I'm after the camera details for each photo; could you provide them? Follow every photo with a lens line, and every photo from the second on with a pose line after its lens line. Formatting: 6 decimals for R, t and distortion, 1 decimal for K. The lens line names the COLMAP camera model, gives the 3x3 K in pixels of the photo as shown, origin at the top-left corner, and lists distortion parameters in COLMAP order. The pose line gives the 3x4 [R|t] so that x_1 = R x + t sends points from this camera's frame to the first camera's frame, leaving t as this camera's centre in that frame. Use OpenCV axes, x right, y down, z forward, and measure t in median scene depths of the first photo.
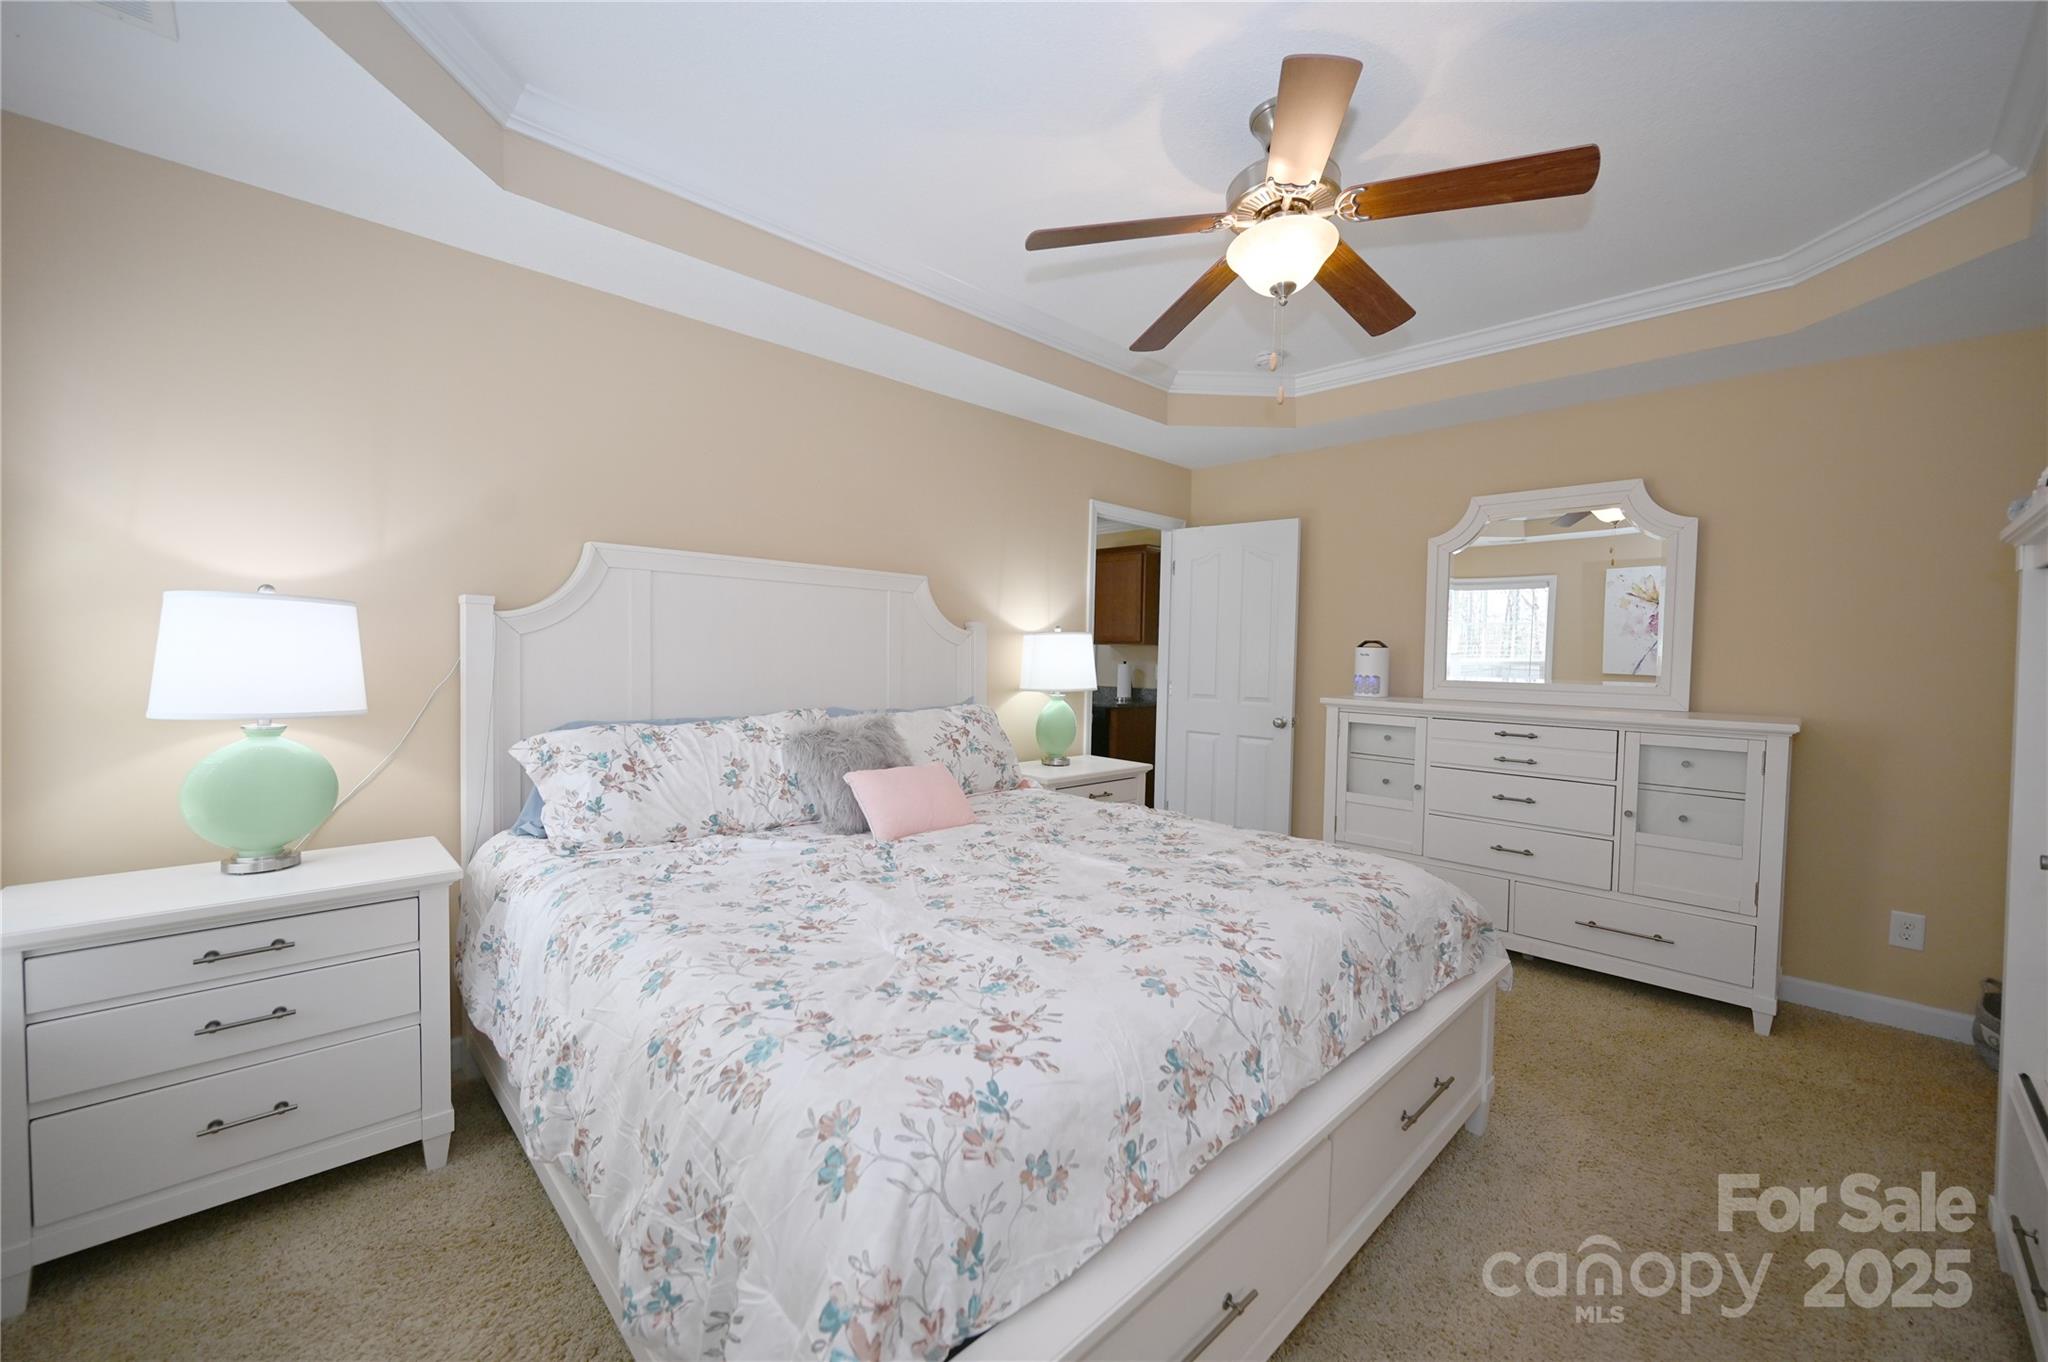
lens RADIAL K [[803.6, 0, 1031.1], [0, 803.6, 680.6], [0, 0, 1]] dist [-0.000806, 0.000039]
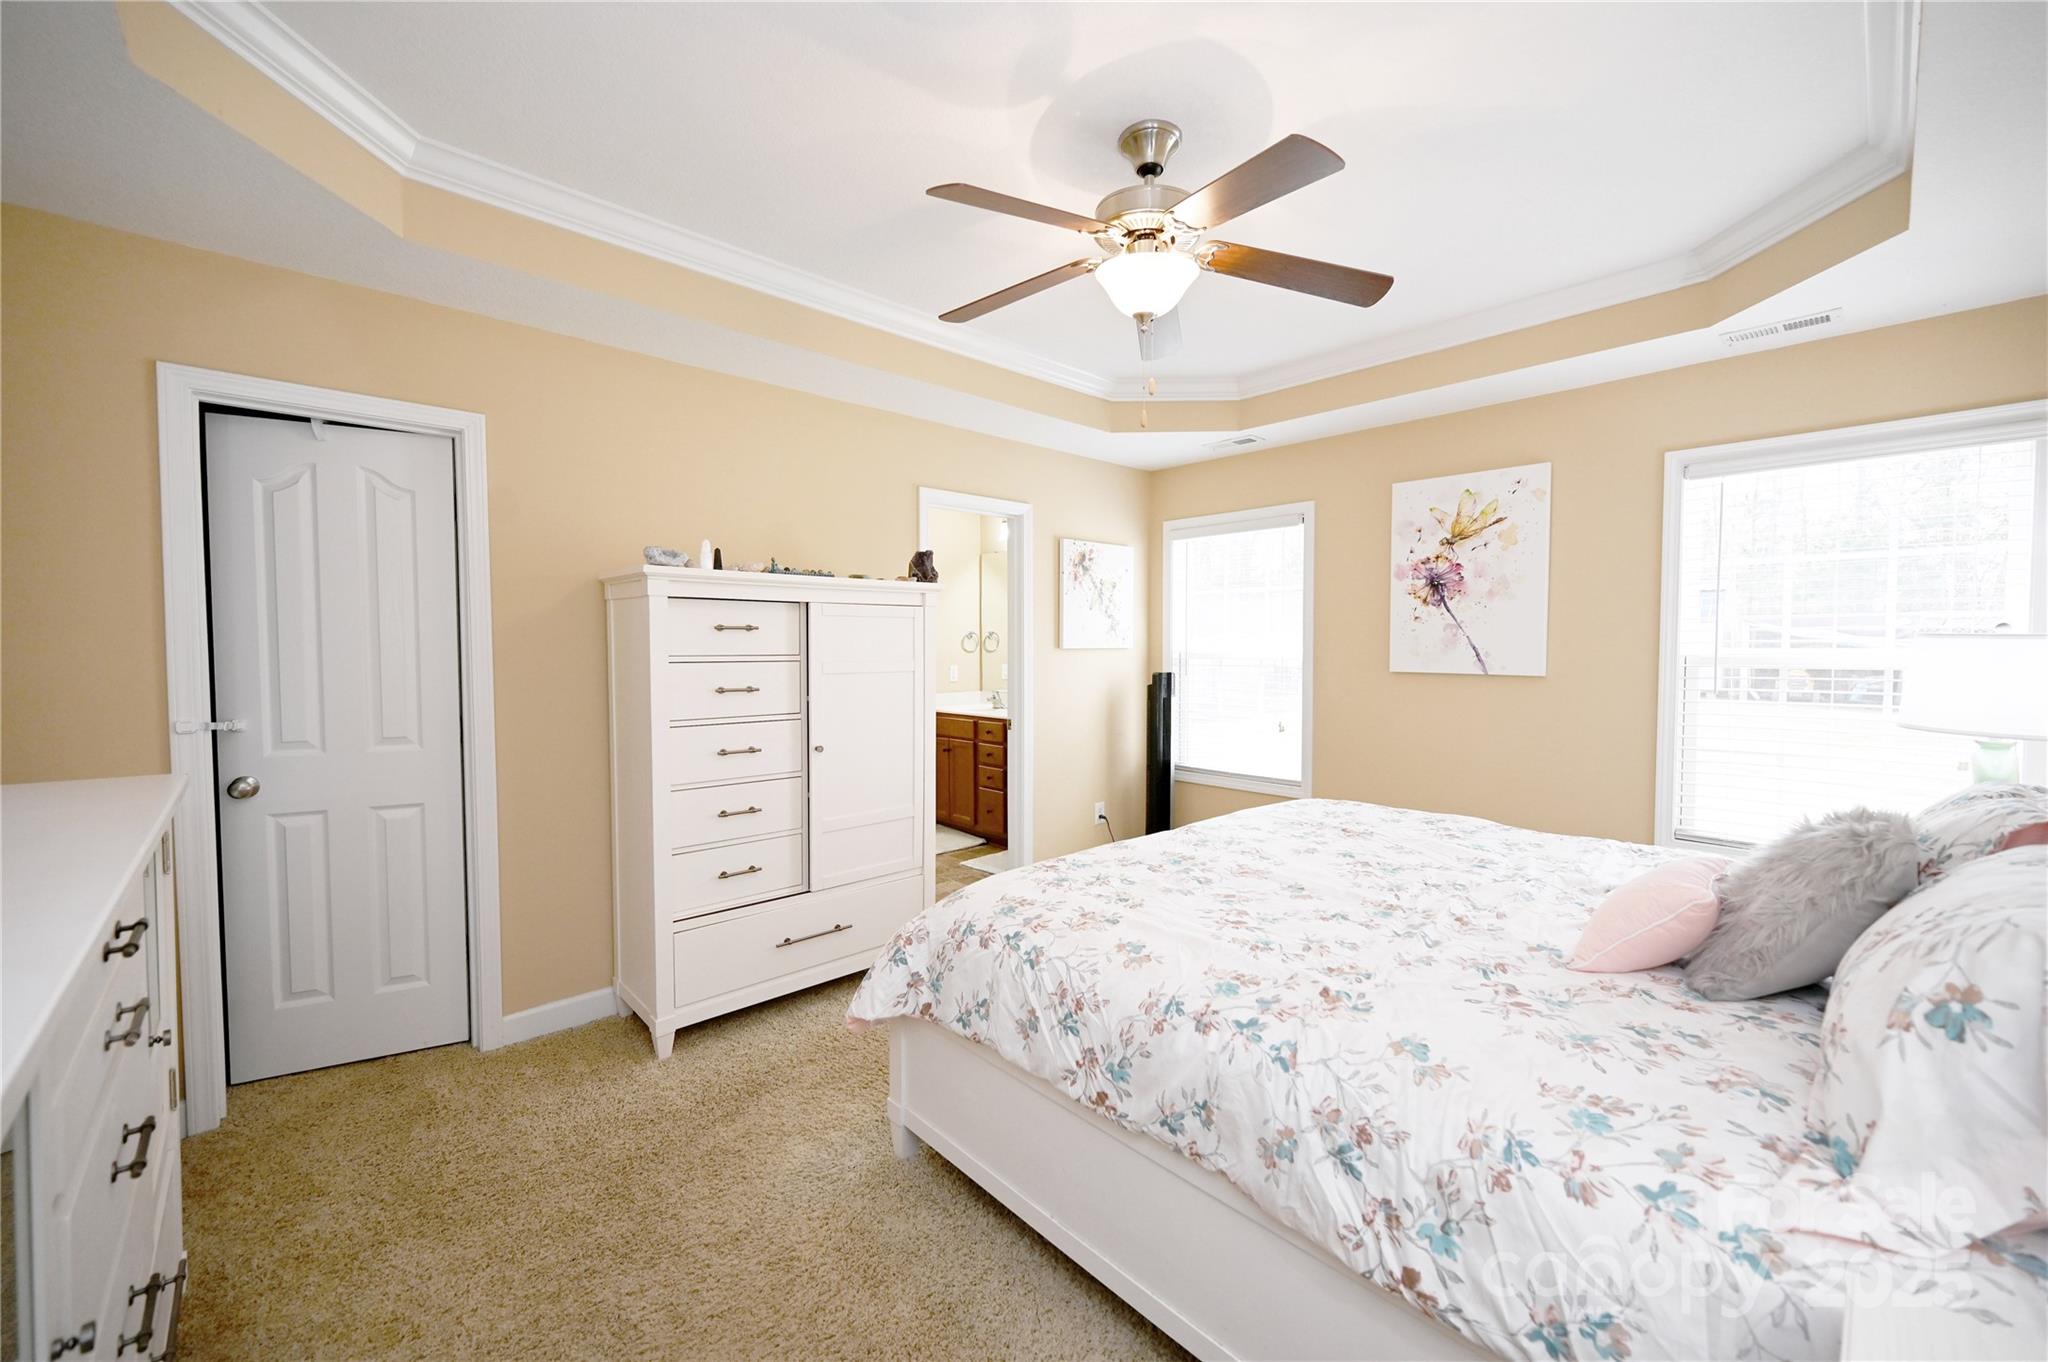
lens RADIAL K [[804.4, 0, 1026.1], [0, 804.4, 683.0], [0, 0, 1]] dist [-0.000774, 0.000188]
pose [[-0.999189, -0.002888, 0.040159, 0.213073], [0.000056, 0.997323, 0.073120, -0.083872], [-0.040263, 0.073063, -0.996514, 2.081146]]
